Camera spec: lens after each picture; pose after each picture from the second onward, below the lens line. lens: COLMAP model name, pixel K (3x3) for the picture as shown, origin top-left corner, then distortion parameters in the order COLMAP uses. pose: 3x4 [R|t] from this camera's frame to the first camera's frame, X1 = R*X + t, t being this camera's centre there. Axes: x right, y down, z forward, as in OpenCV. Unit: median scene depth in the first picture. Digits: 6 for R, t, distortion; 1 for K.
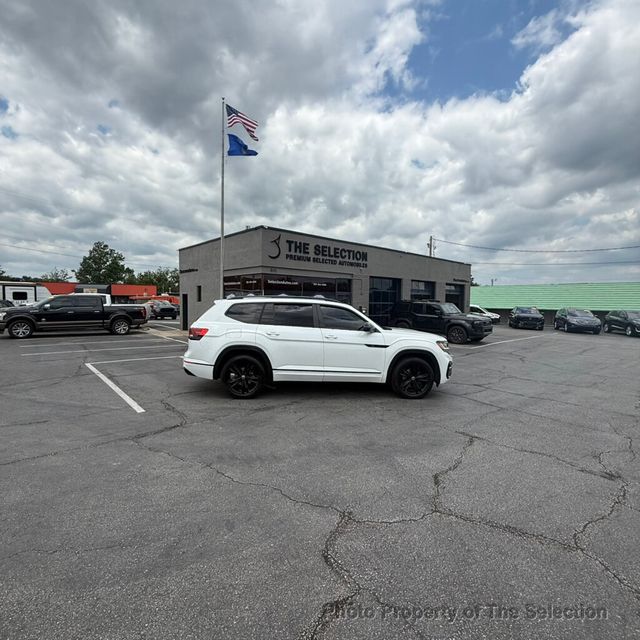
lens RADIAL K [[345.0, 0, 322.1], [0, 345.0, 300.1], [0, 0, 1]] dist [-0.004508, 0.002797]
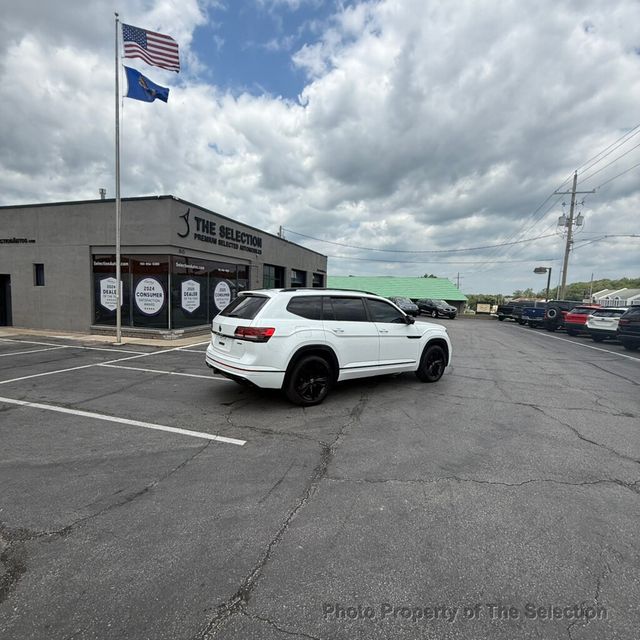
lens RADIAL K [[345.0, 0, 325.8], [0, 345.0, 297.1], [0, 0, 1]] dist [-0.004508, 0.002797]
pose [[0.855827, 0.005975, 0.517227, -0.634847], [-0.022400, 0.999423, 0.025519, -0.011332], [-0.516776, -0.033426, 0.855468, 0.235754]]
